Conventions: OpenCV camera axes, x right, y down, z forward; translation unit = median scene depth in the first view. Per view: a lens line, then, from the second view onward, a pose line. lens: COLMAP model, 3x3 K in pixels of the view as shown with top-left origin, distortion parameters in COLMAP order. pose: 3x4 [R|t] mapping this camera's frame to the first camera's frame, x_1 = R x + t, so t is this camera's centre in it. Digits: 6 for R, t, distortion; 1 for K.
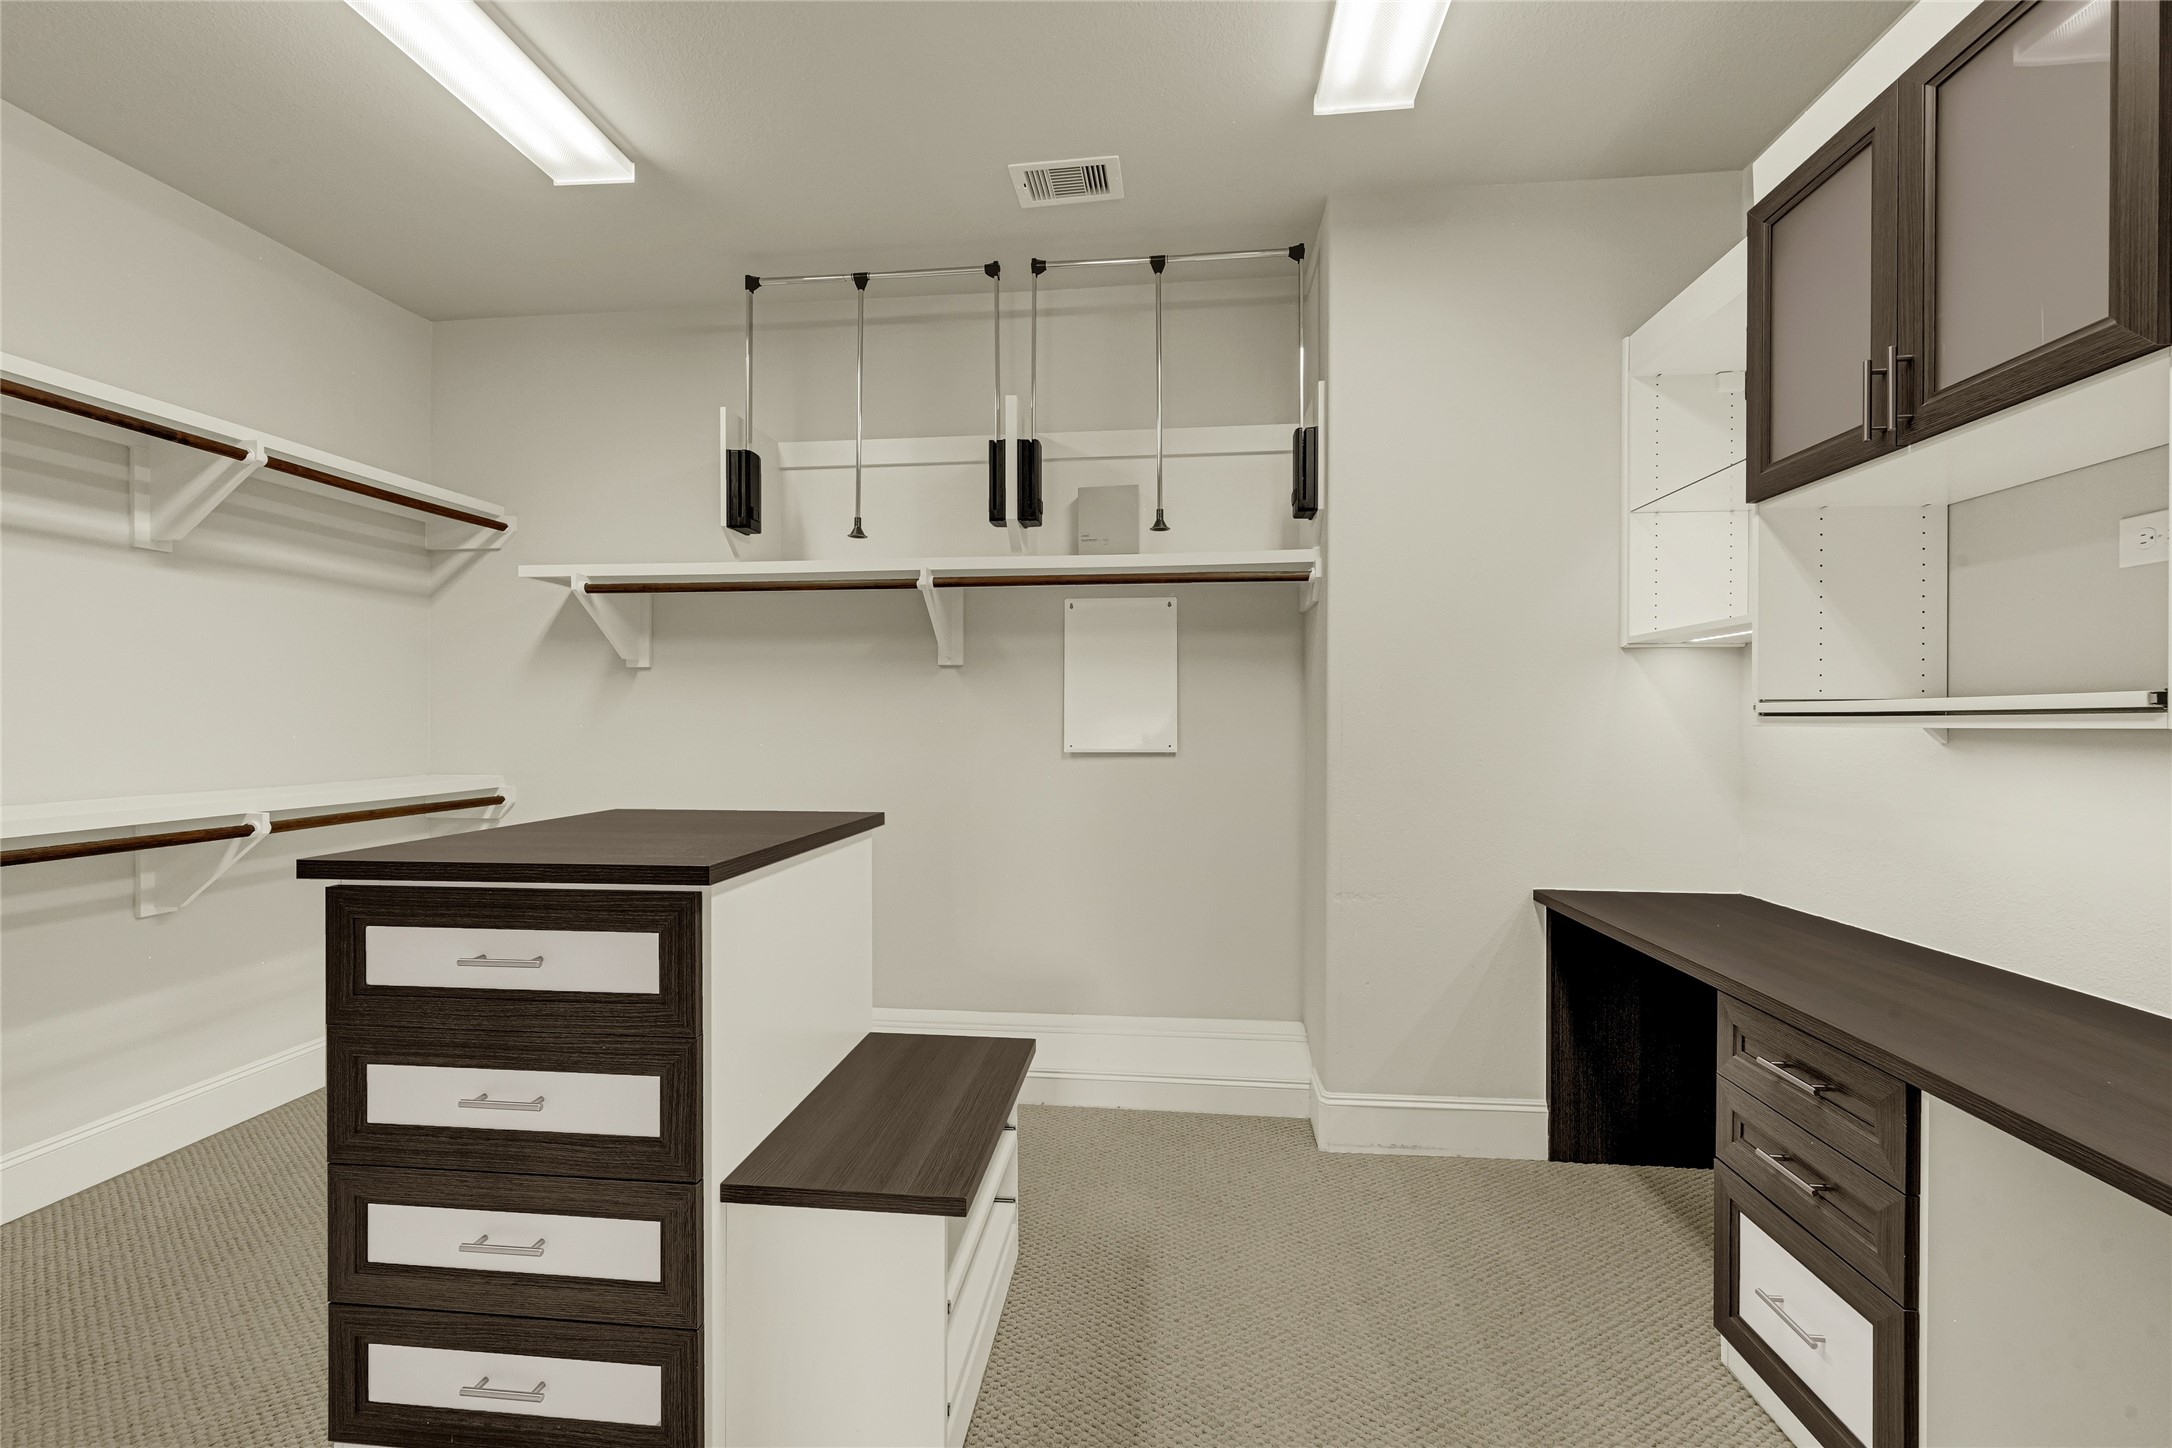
lens RADIAL K [[886.2, 0, 1084.5], [0, 886.2, 723.6], [0, 0, 1]] dist [-0.000828, 0.000313]
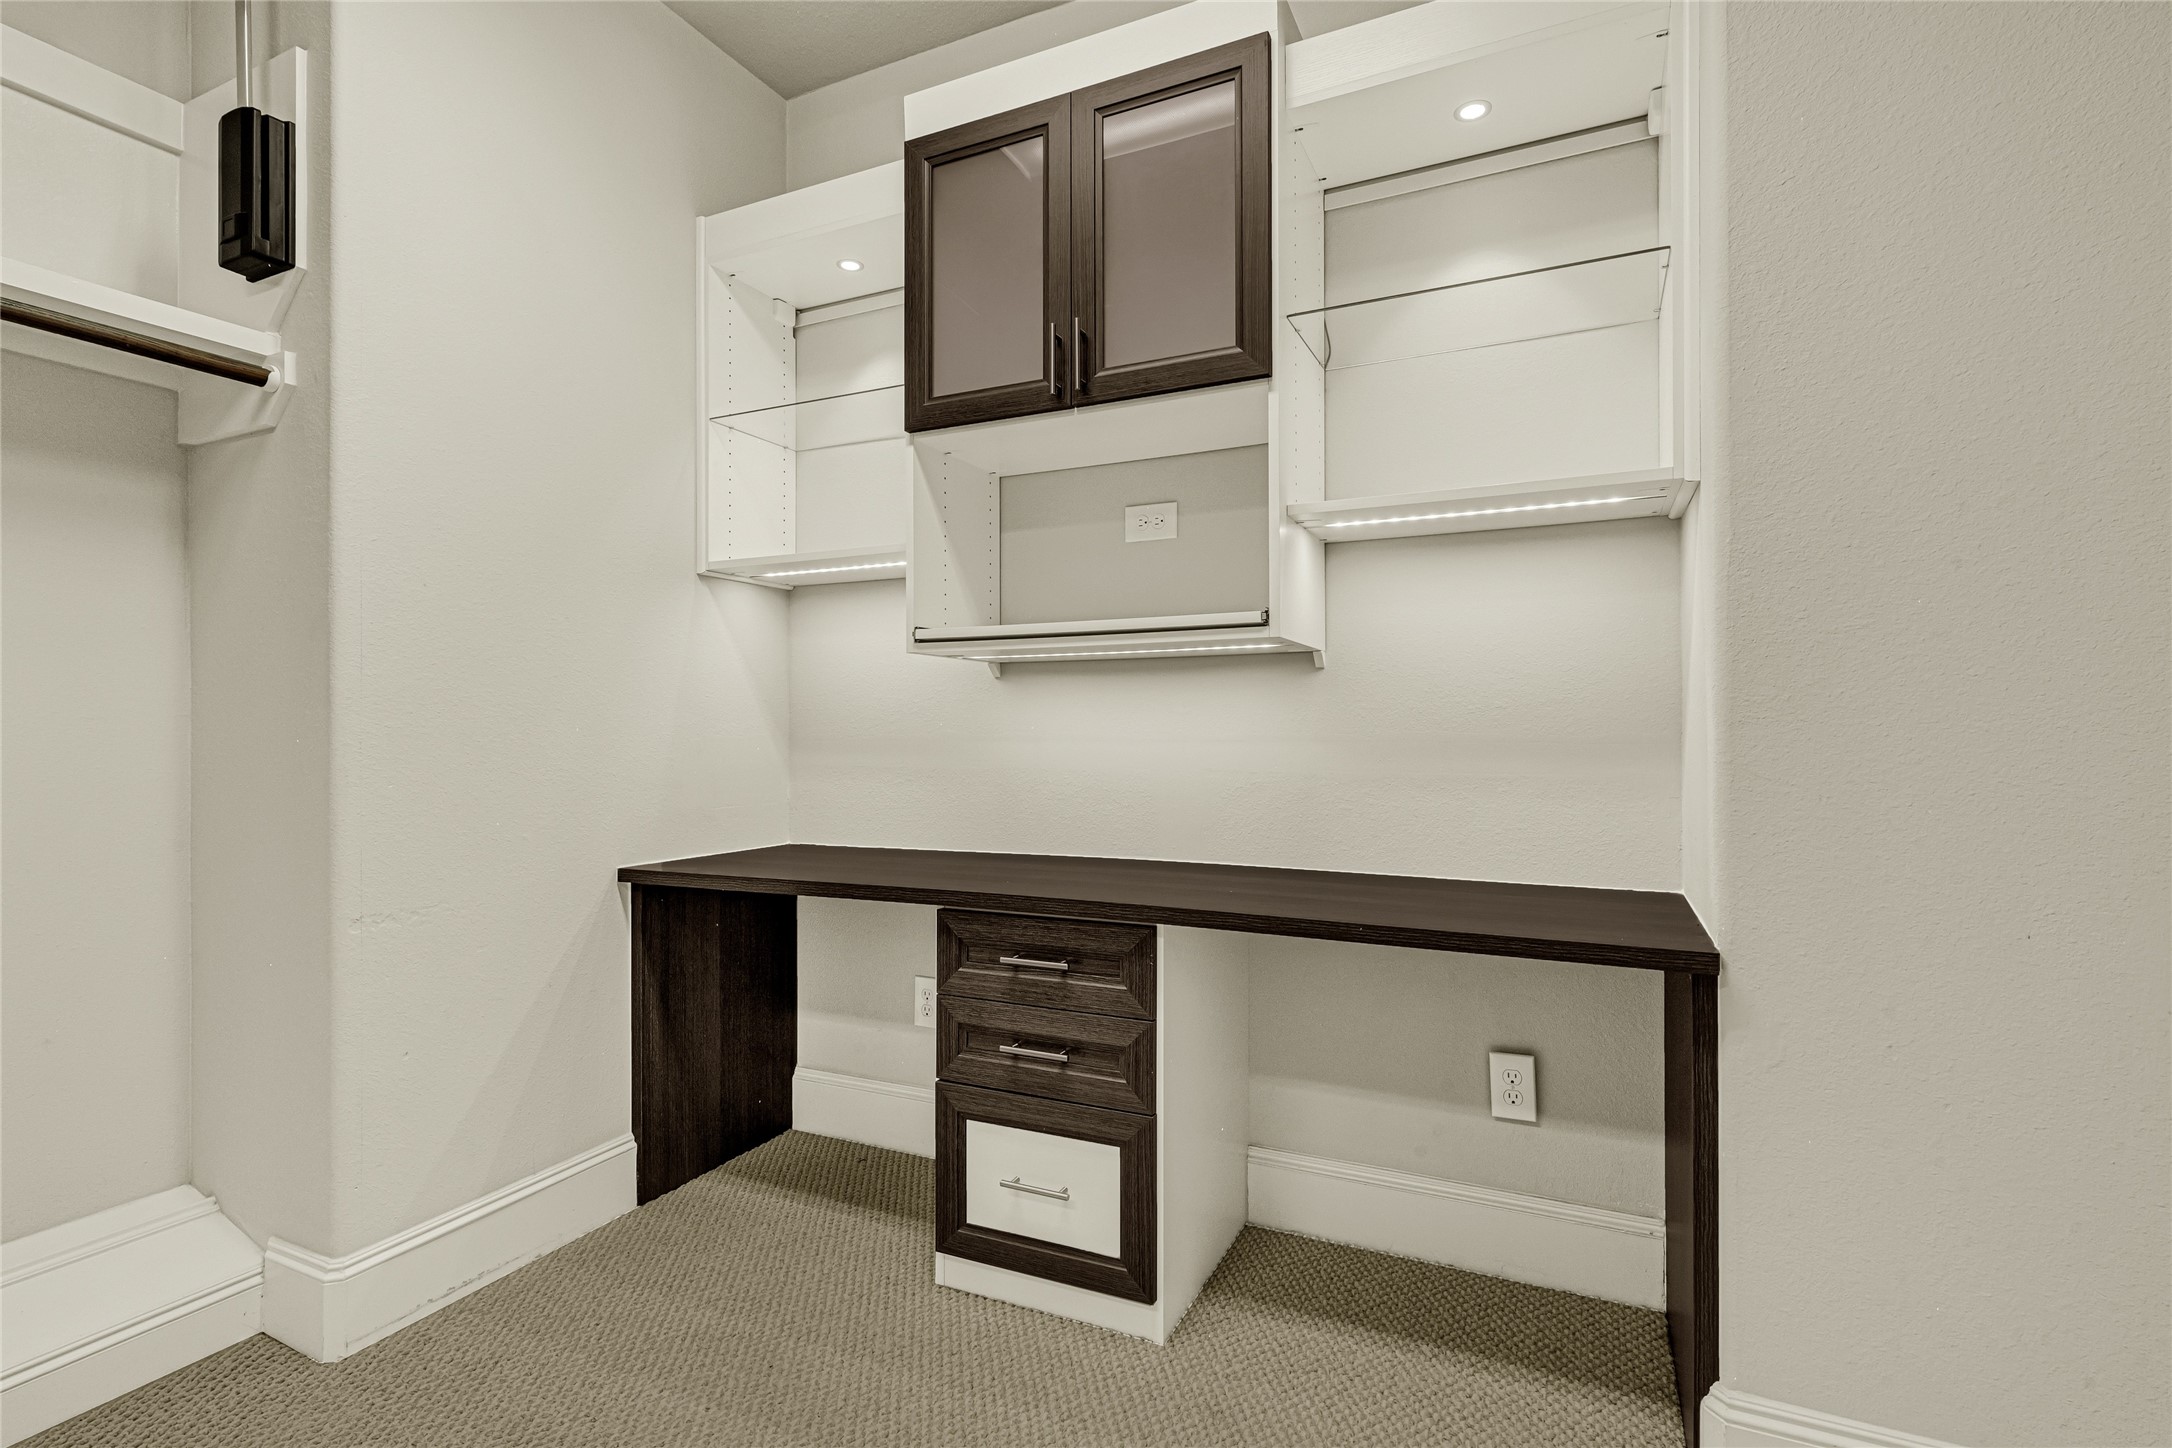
lens RADIAL K [[1032.0, 0, 1086.2], [0, 1032.0, 728.7], [0, 0, 1]] dist [0.002670, 0.000508]
pose [[0.336491, -0.001277, 0.941686, -0.287288], [0.005677, 0.999984, -0.000672, 0.091389], [-0.941669, 0.005572, 0.336493, 0.413282]]
